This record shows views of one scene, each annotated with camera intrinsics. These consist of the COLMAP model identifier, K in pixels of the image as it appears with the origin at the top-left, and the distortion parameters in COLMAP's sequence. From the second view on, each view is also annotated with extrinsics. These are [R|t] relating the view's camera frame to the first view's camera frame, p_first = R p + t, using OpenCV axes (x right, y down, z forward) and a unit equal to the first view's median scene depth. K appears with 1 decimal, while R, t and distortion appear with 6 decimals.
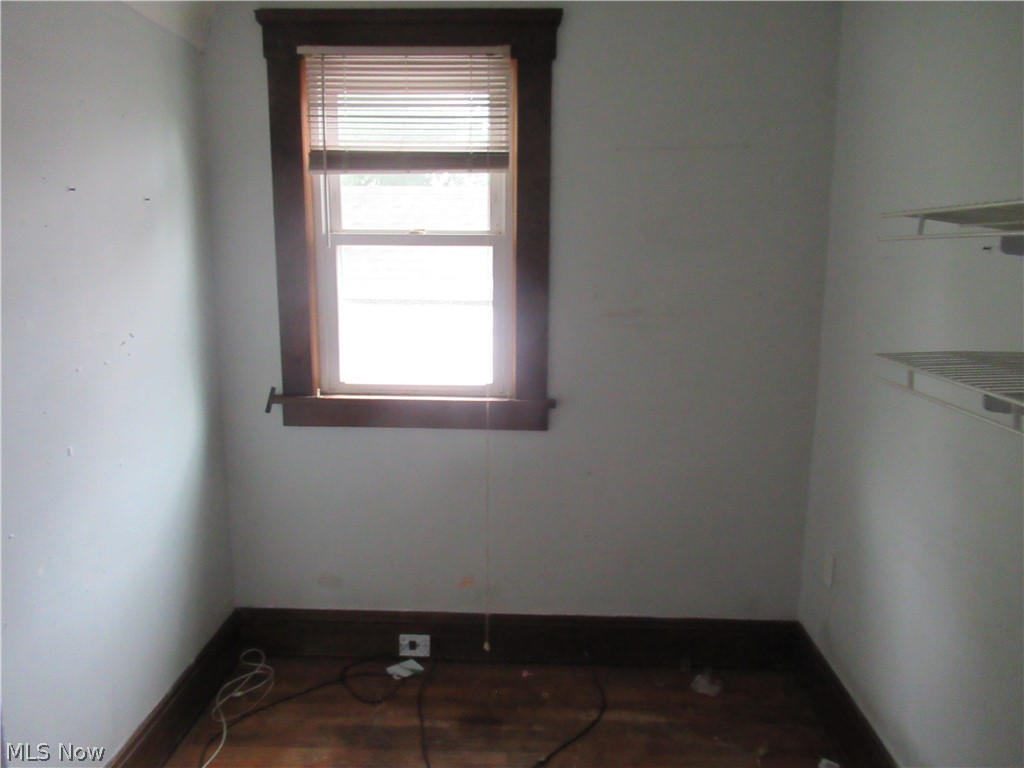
lens RADIAL K [[759.1, 0, 510.7], [0, 759.1, 383.4], [0, 0, 1]] dist [-0.006932, 0.000916]
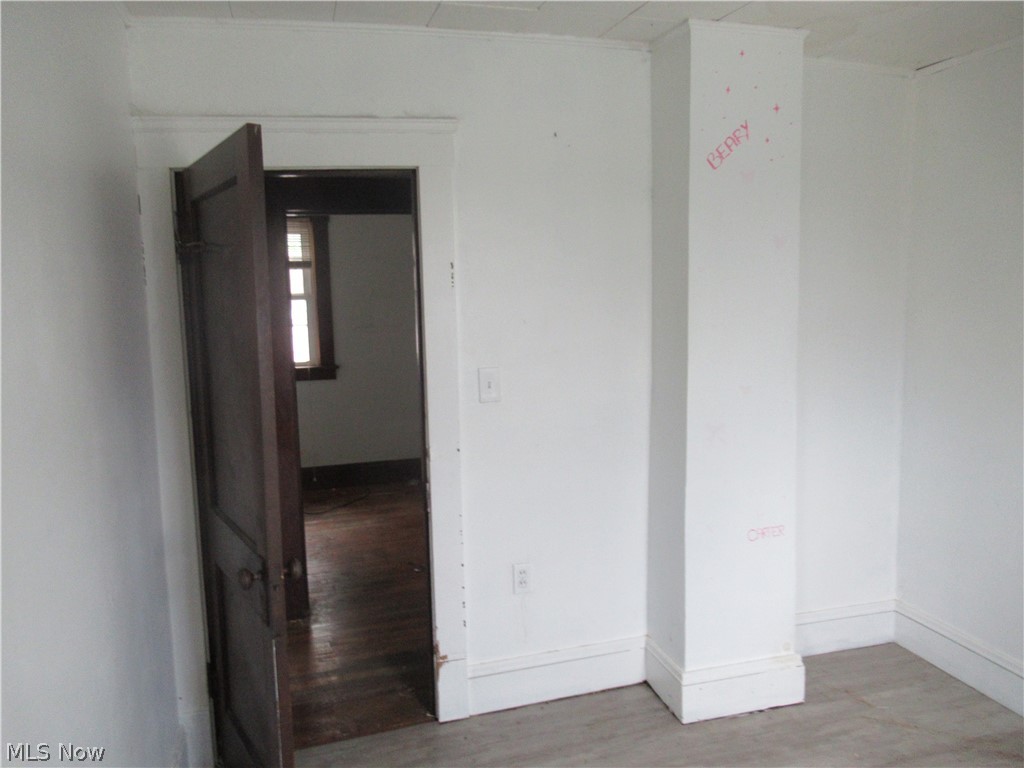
lens RADIAL K [[759.1, 0, 511.2], [0, 759.1, 384.4], [0, 0, 1]] dist [-0.006932, 0.000916]
pose [[0.967201, -0.059636, 0.246911, -0.006075], [0.074158, 0.995996, -0.049929, 0.231537], [-0.242944, 0.066602, 0.967751, -1.339065]]
